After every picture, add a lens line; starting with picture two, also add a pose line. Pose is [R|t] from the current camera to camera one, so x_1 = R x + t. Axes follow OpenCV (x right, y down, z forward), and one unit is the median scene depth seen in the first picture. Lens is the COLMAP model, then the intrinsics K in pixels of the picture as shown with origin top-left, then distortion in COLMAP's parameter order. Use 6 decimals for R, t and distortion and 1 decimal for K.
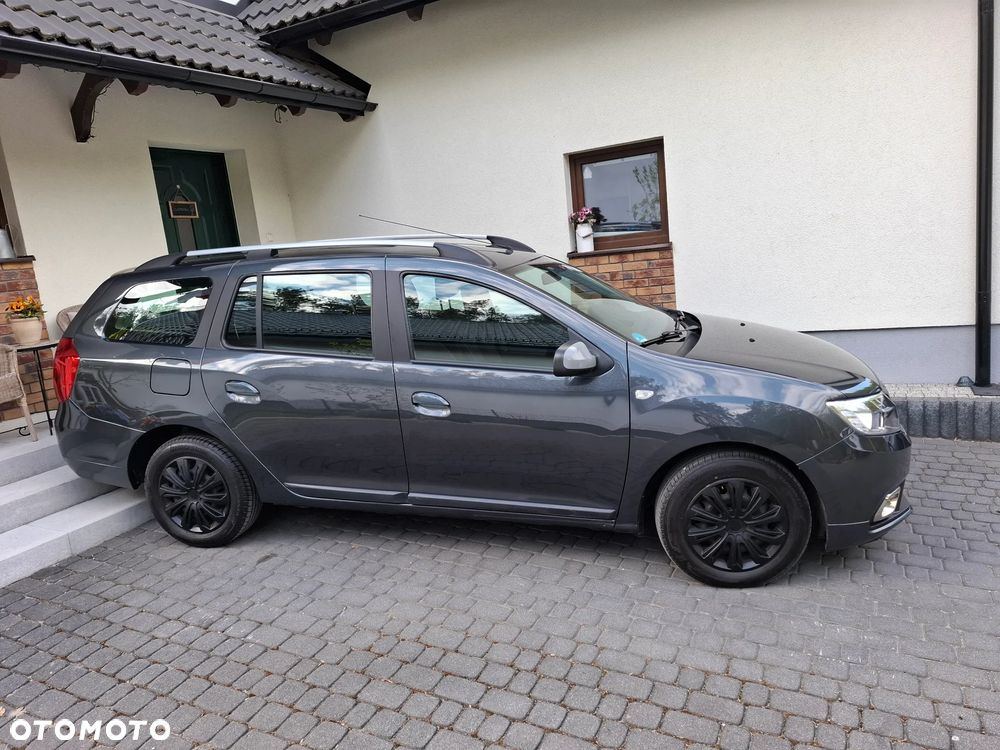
lens RADIAL K [[703.7, 0, 494.1], [0, 703.7, 366.8], [0, 0, 1]] dist [0.038587, -0.033534]
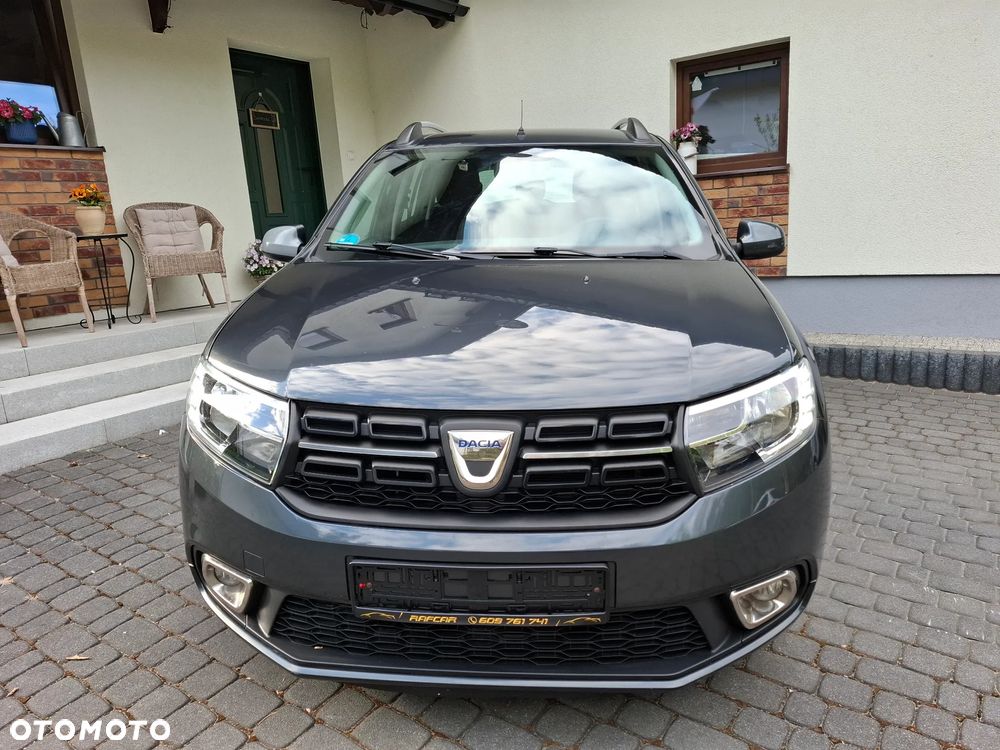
lens RADIAL K [[703.7, 0, 500.5], [0, 703.7, 379.4], [0, 0, 1]] dist [0.038587, -0.033534]
pose [[0.989200, 0.076641, -0.124937, 0.043929], [-0.068862, 0.995478, 0.065437, 0.075173], [0.129387, -0.056127, 0.990004, 0.113849]]
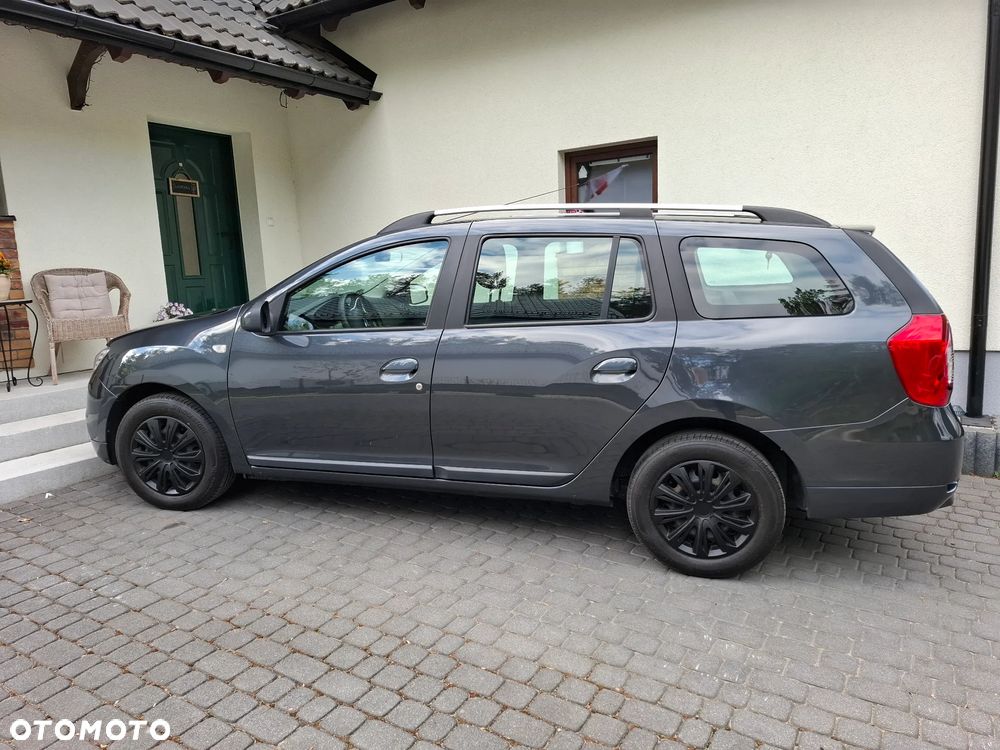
lens RADIAL K [[703.7, 0, 502.6], [0, 703.7, 372.2], [0, 0, 1]] dist [0.038587, -0.033534]
pose [[0.995403, 0.074641, -0.060011, 0.153331], [-0.075785, 0.996979, -0.017021, 0.038182], [0.058559, 0.021491, 0.998053, 0.043443]]
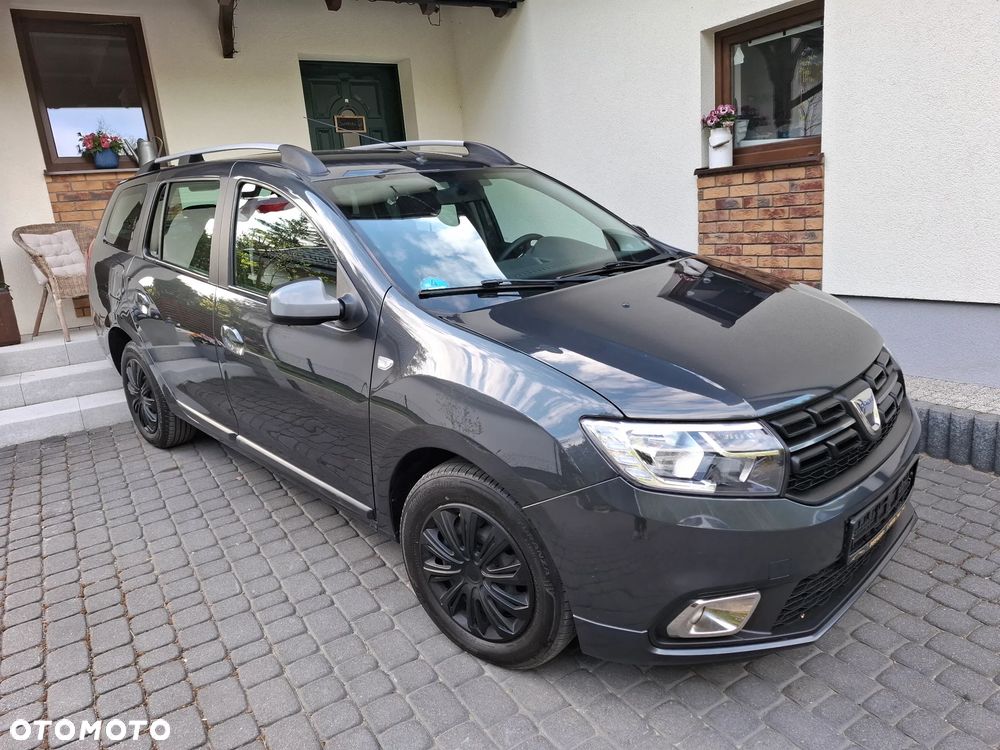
lens RADIAL K [[703.7, 0, 496.5], [0, 703.7, 372.9], [0, 0, 1]] dist [0.038587, -0.033534]
pose [[0.858607, 0.151602, -0.489704, 0.494200], [-0.096439, 0.985983, 0.136153, -0.043148], [0.503481, -0.069675, 0.861193, 0.333994]]
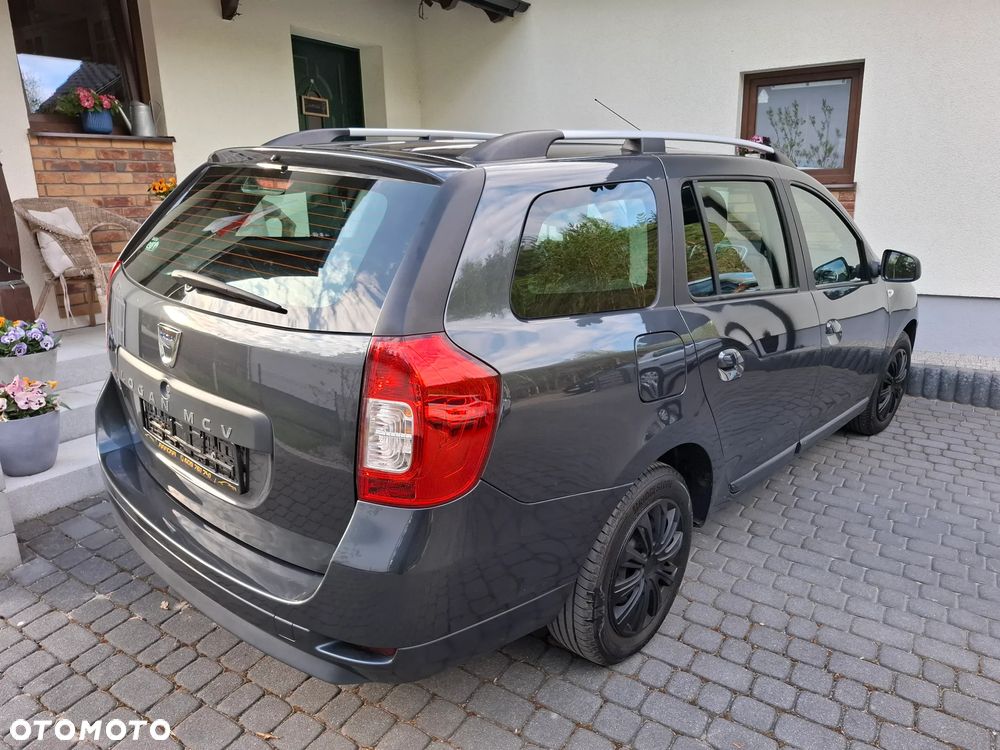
lens RADIAL K [[703.7, 0, 501.8], [0, 703.7, 377.7], [0, 0, 1]] dist [0.038587, -0.033534]
pose [[0.991495, 0.107628, -0.073170, -0.138230], [-0.100371, 0.990257, 0.096519, 0.034226], [0.082845, -0.088354, 0.992638, 0.082496]]
